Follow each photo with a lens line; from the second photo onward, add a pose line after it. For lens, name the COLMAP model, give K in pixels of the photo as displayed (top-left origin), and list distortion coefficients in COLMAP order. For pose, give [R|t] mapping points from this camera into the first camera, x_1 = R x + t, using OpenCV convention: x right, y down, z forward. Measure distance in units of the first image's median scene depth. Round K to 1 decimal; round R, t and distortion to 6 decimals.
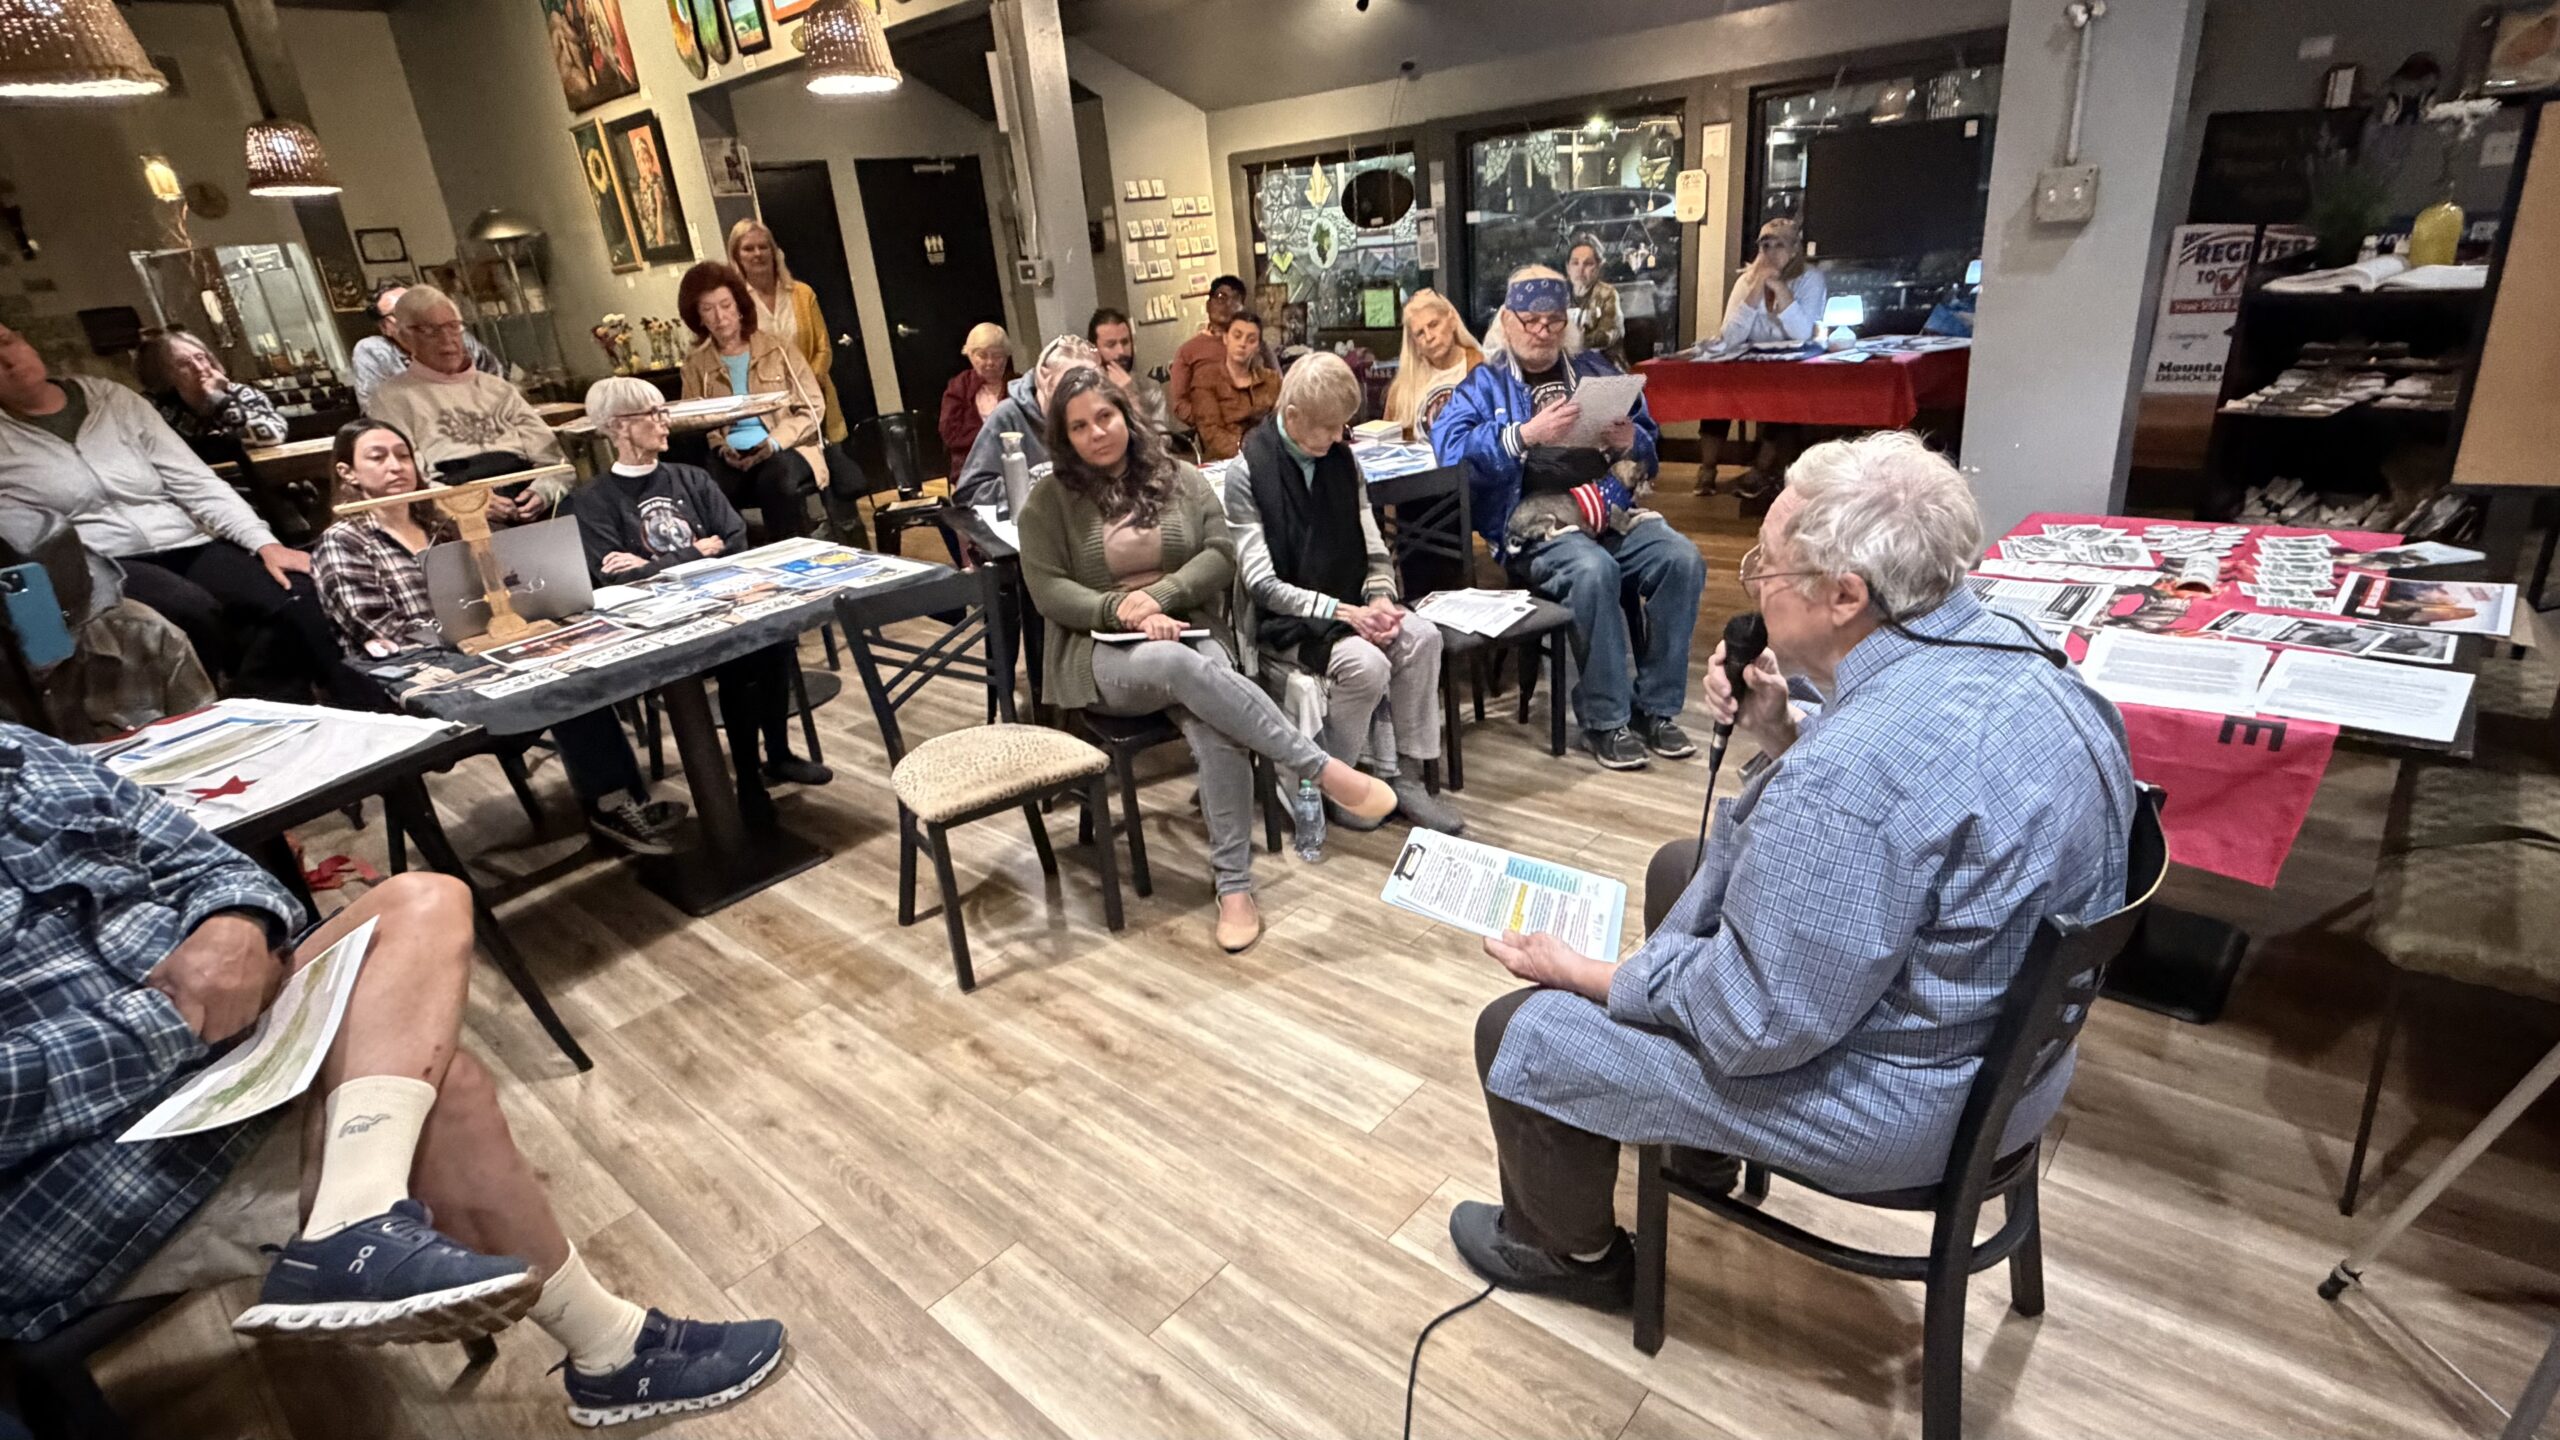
lens RADIAL K [[1230.0, 0, 1273.0], [0, 1230.0, 729.6], [0, 0, 1]] dist [-0.000978, -0.000794]
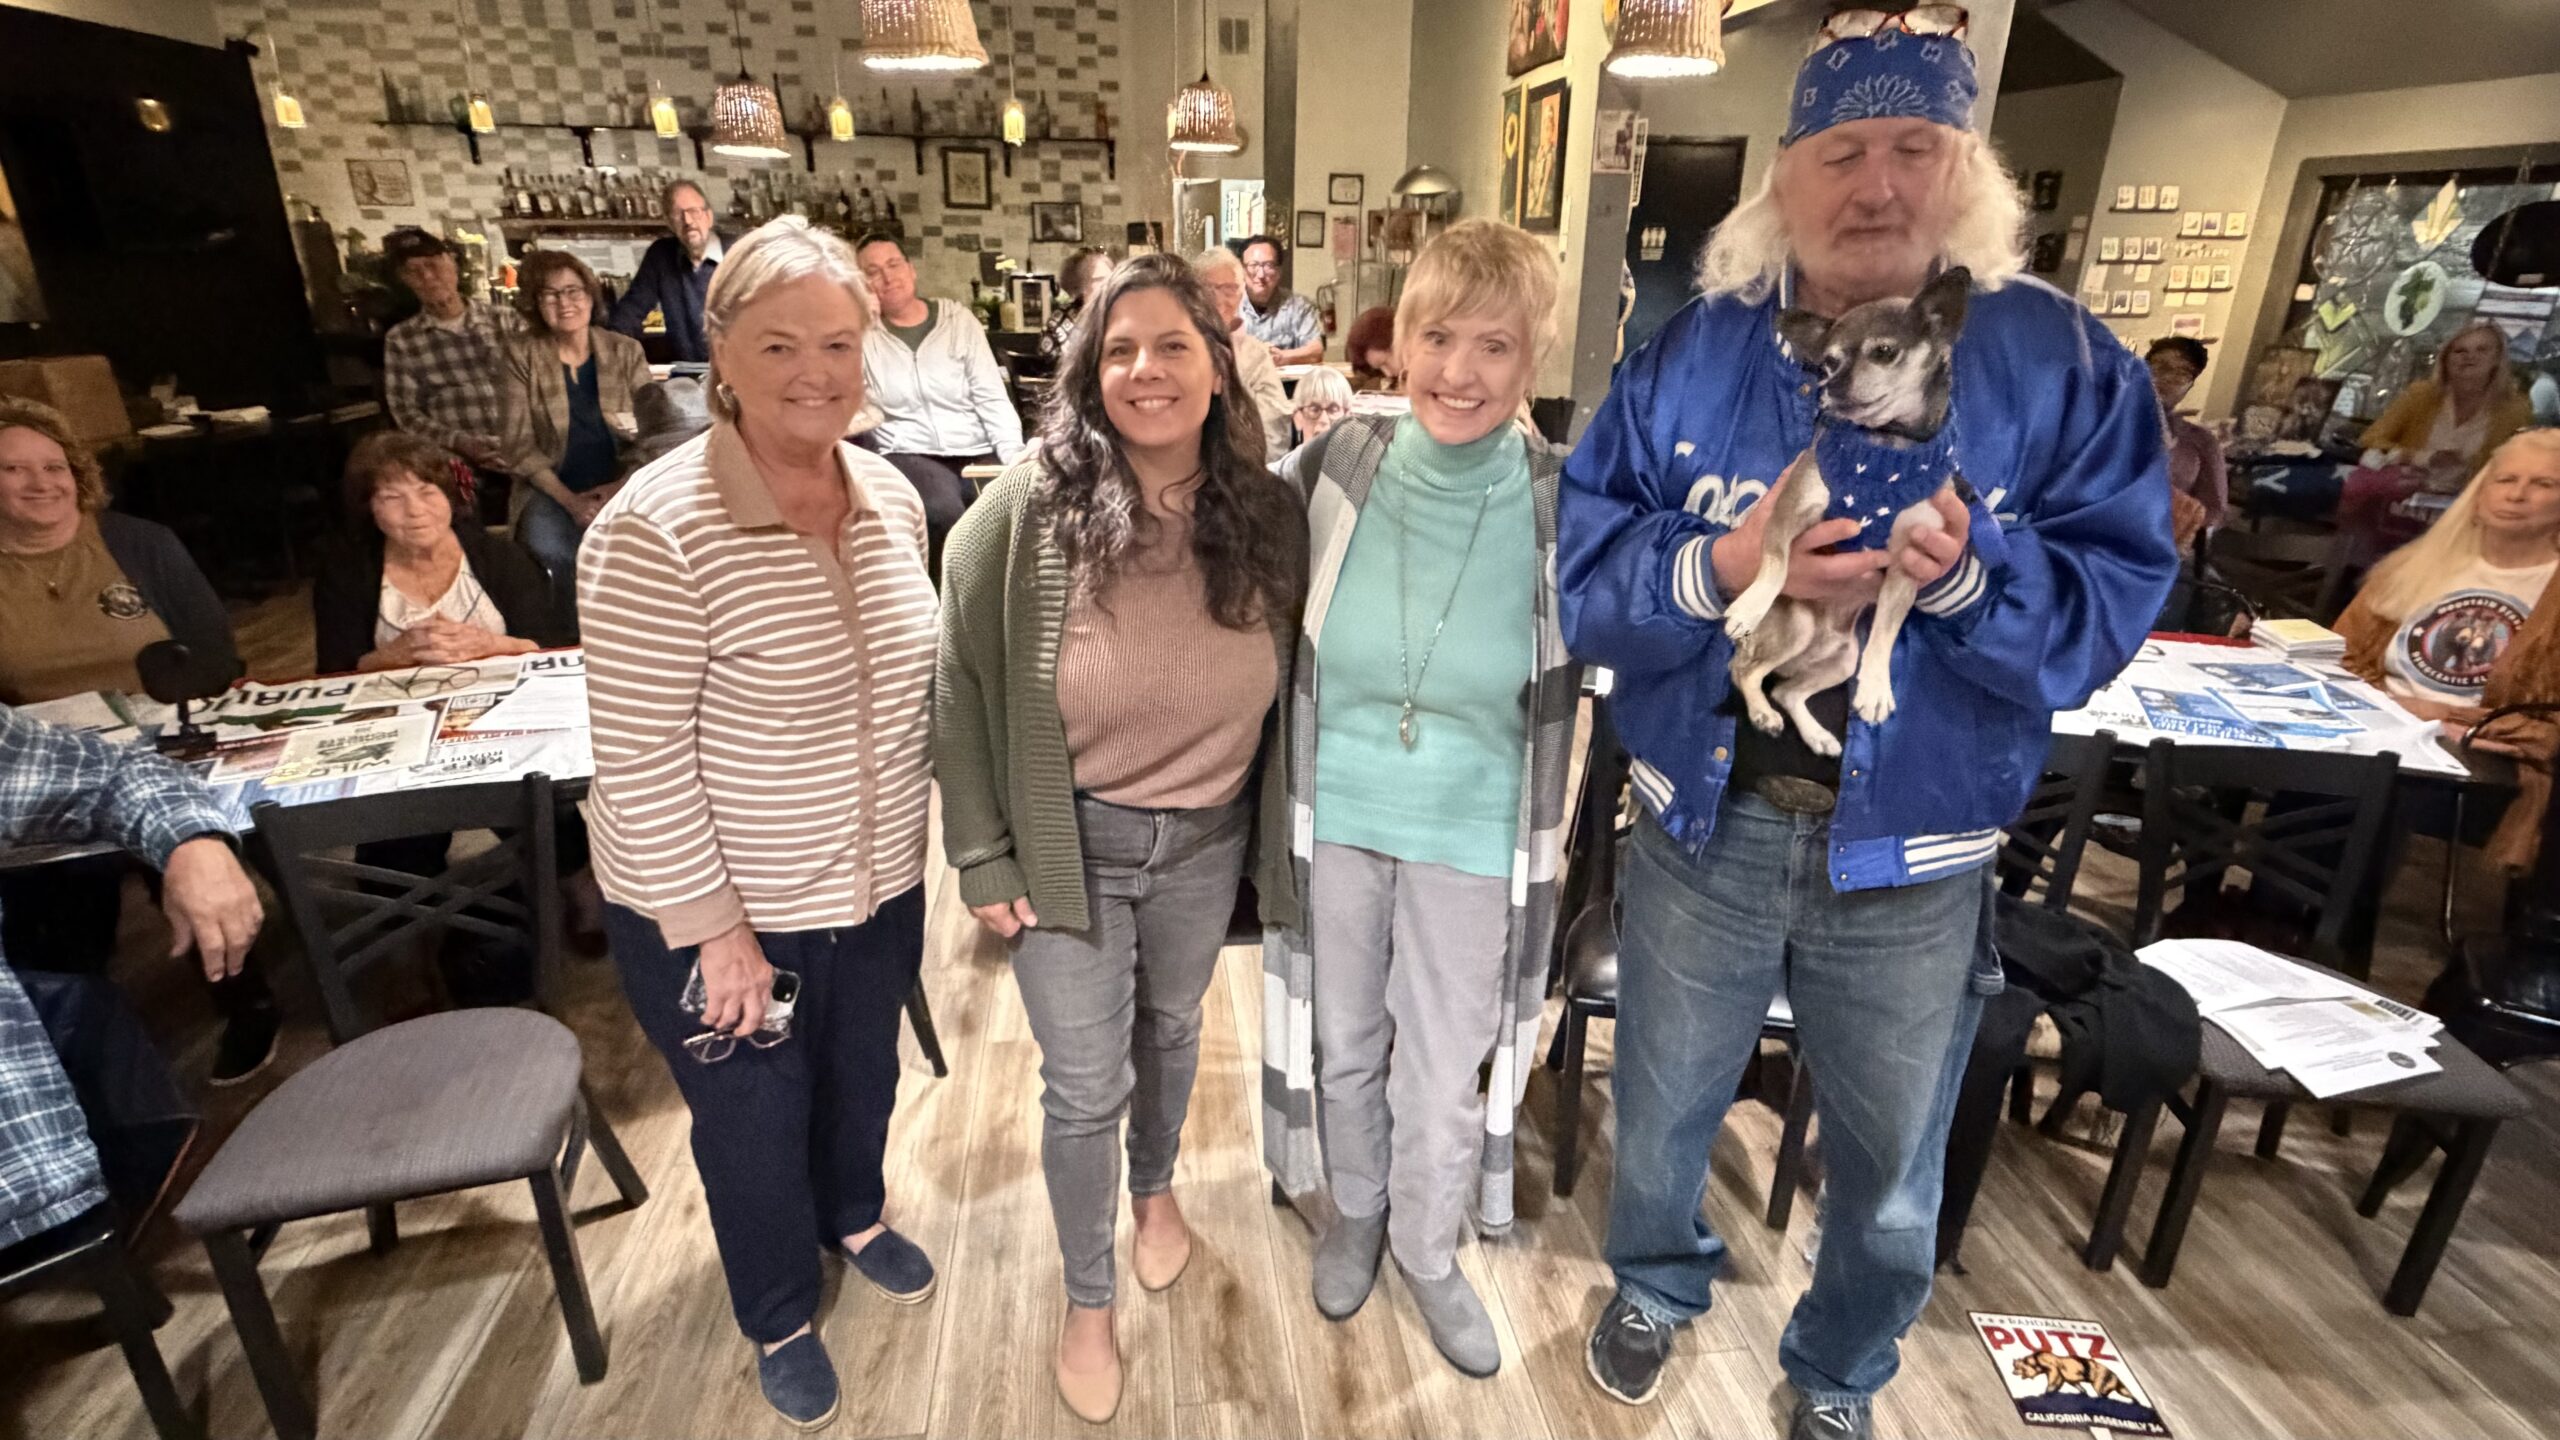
lens RADIAL K [[1233.1, 0, 1272.9], [0, 1233.1, 722.4], [0, 0, 1]] dist [0.000461, -0.001679]
pose [[0.750210, 0.328579, -0.573777, 0.068668], [-0.316377, 0.940381, 0.124858, -0.117378], [0.580594, 0.087860, 0.809438, 0.195379]]
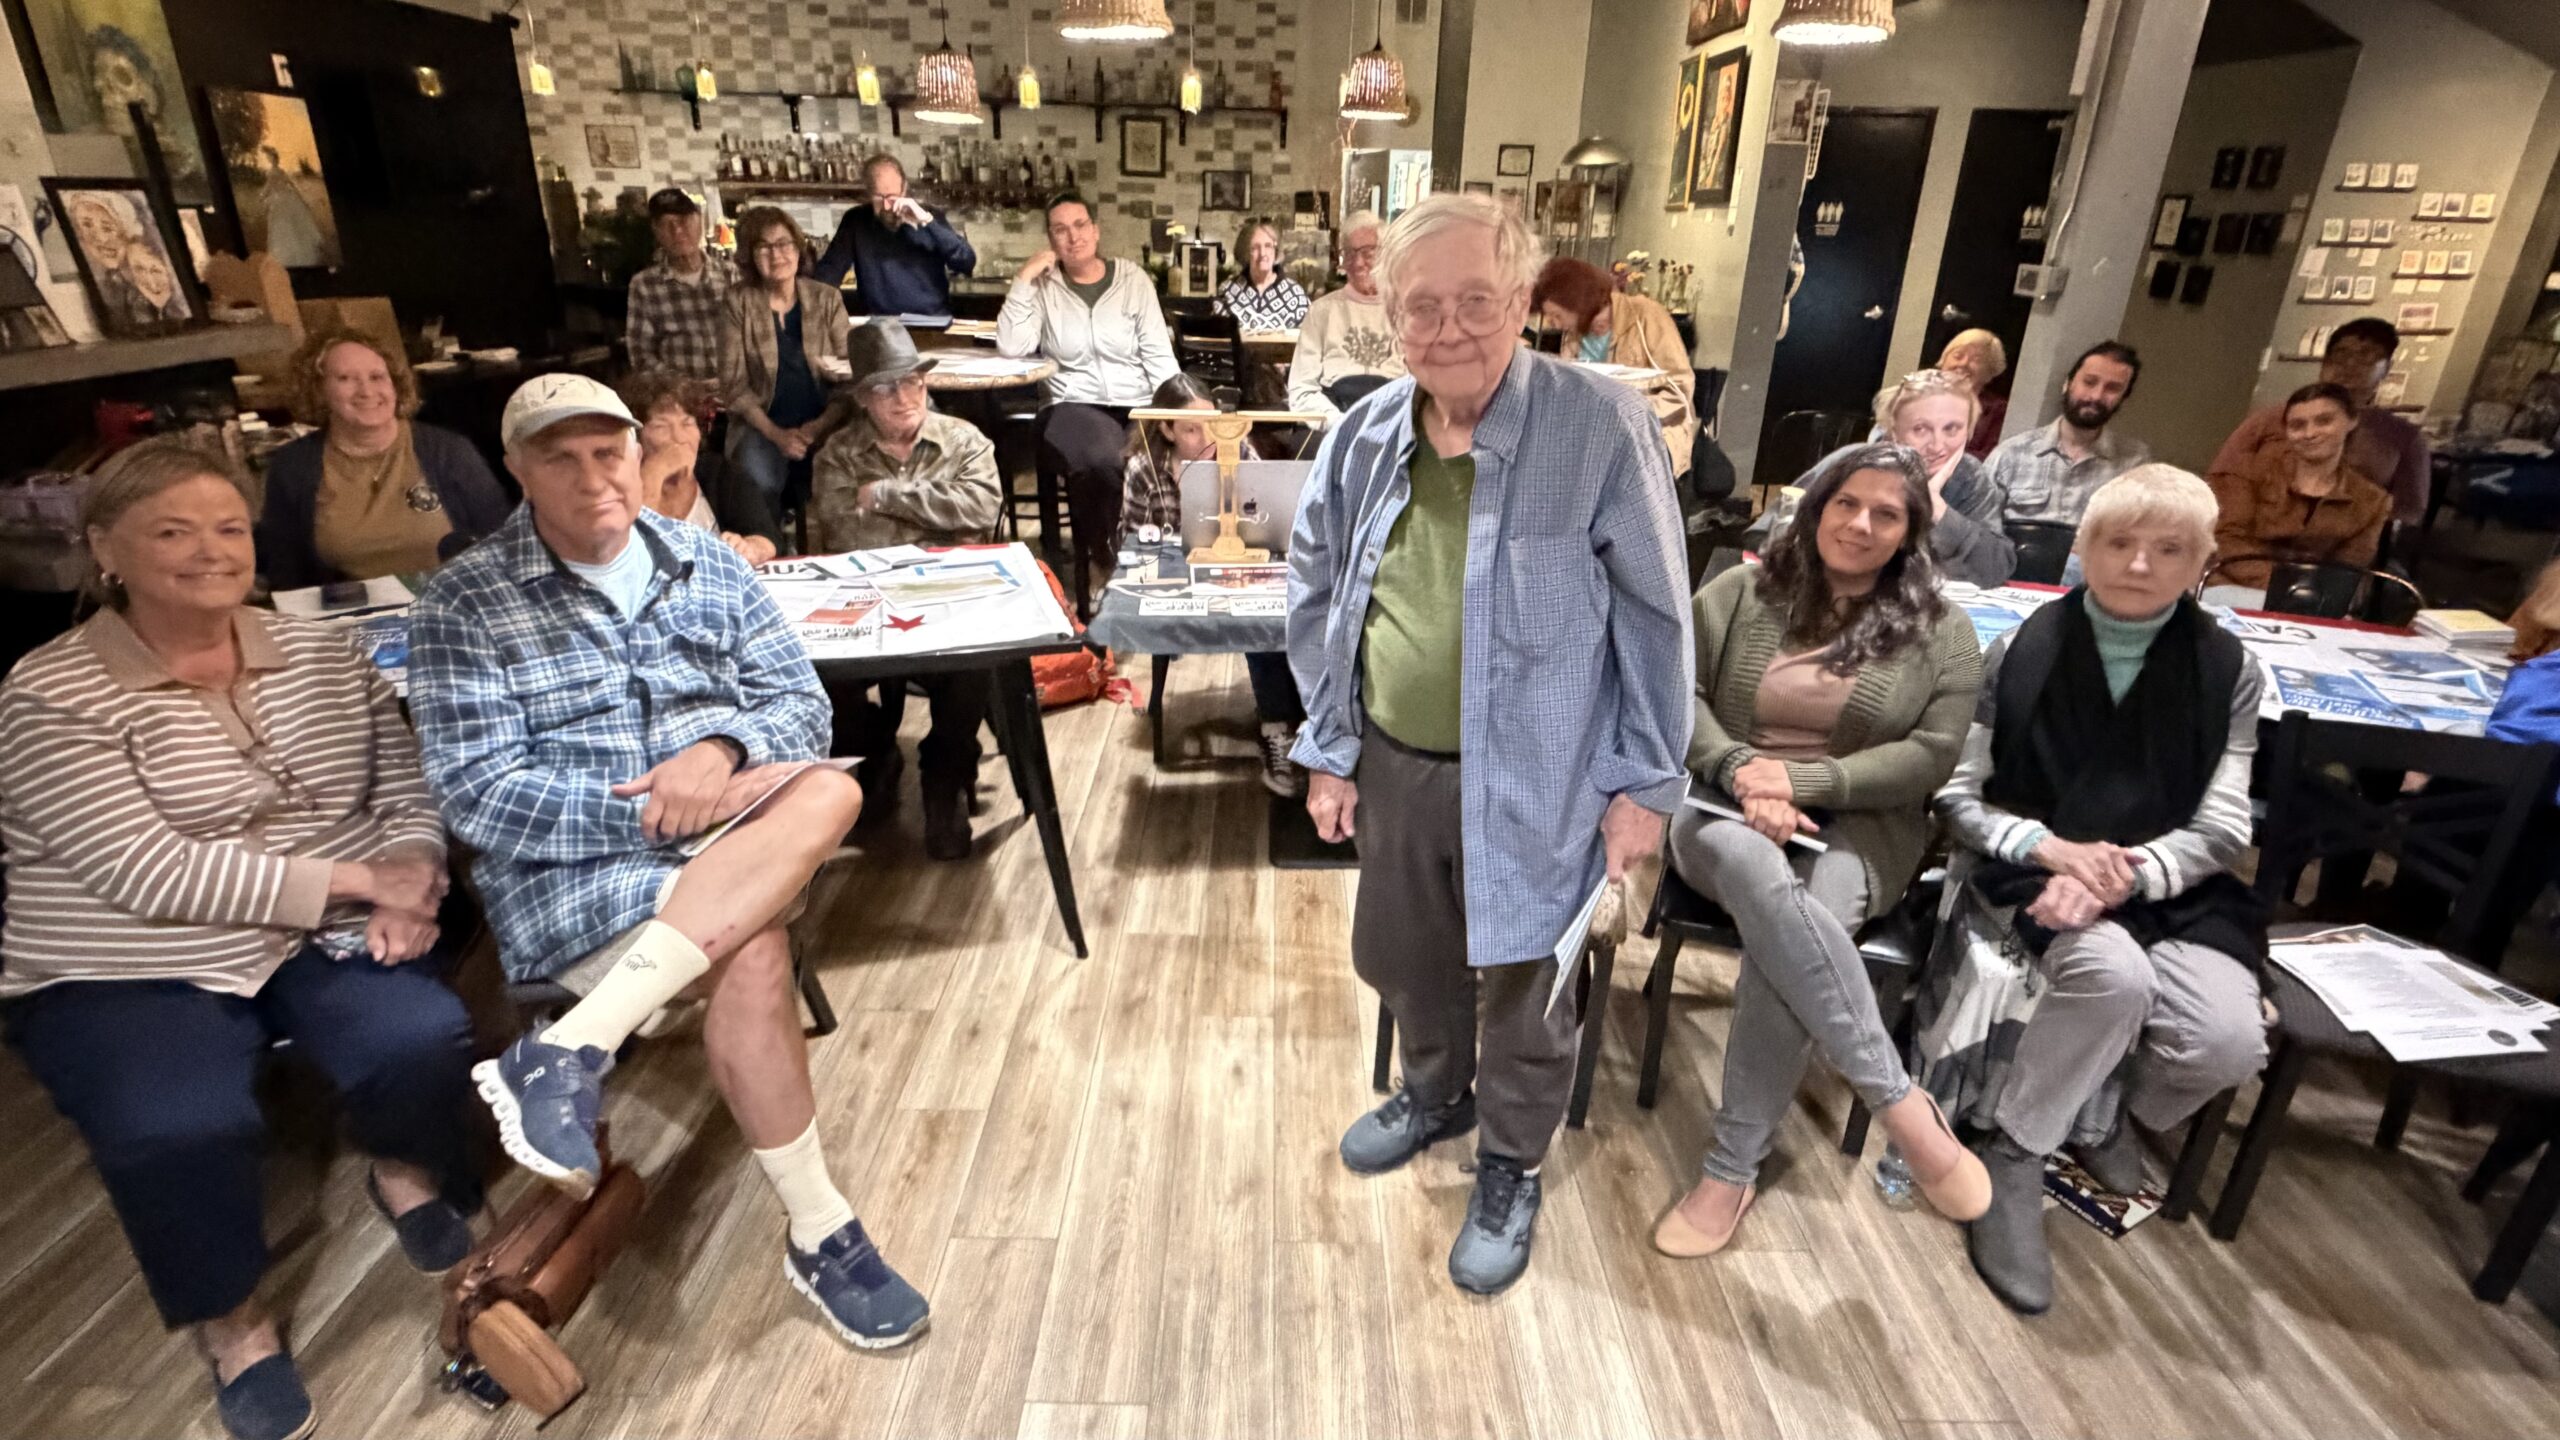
lens RADIAL K [[1230.0, 0, 1273.0], [0, 1230.0, 729.6], [0, 0, 1]] dist [-0.000978, -0.000794]
pose [[0.660796, 0.385053, -0.644269, 0.107443], [-0.353494, 0.916877, 0.185417, -0.102500], [0.662110, 0.105222, 0.741983, 0.165642]]
